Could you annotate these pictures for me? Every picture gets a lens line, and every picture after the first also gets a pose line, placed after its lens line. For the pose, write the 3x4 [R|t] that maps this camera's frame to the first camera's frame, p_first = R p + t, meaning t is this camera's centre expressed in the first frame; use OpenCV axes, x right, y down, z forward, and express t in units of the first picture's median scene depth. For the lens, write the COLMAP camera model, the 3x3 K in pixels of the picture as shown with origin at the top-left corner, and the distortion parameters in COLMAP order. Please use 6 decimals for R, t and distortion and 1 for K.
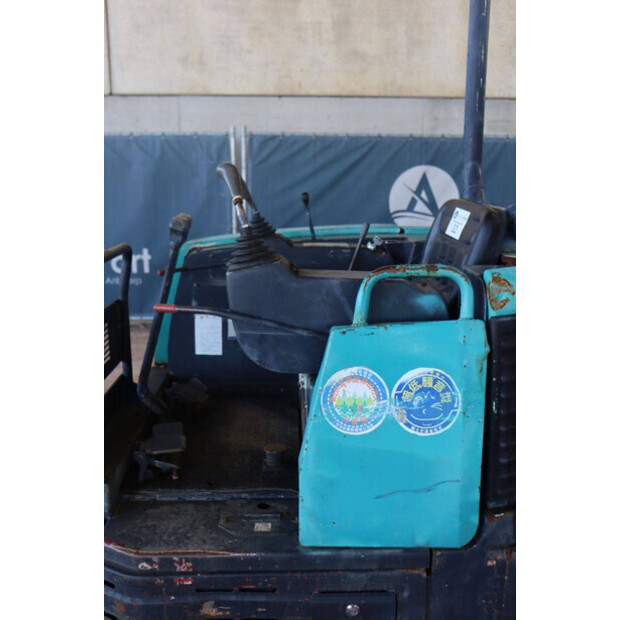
lens RADIAL K [[653.4, 0, 304.9], [0, 653.4, 309.9], [0, 0, 1]] dist [-0.022751, 0.000000]
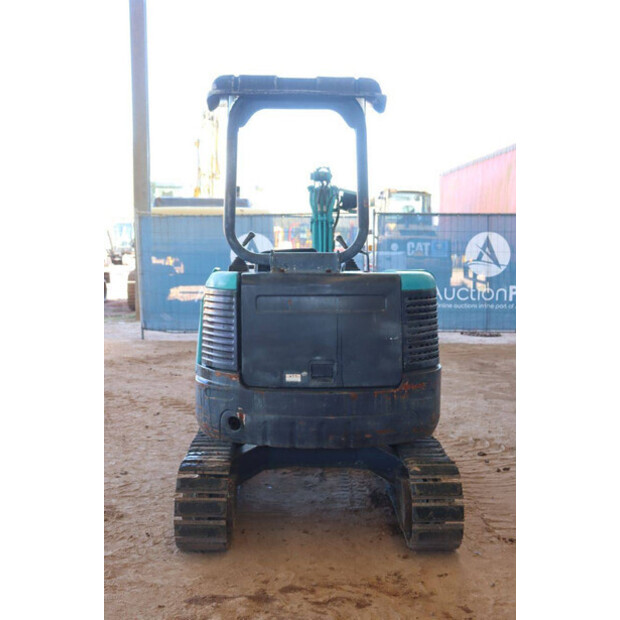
lens RADIAL K [[827.5, 0, 309.0], [0, 827.5, 310.8], [0, 0, 1]] dist [0.054191, 0.000000]
pose [[-0.041625, 0.081304, -0.995820, 0.790591], [-0.197957, 0.976254, 0.087981, -0.058799], [0.979326, 0.200792, -0.024541, 0.315963]]
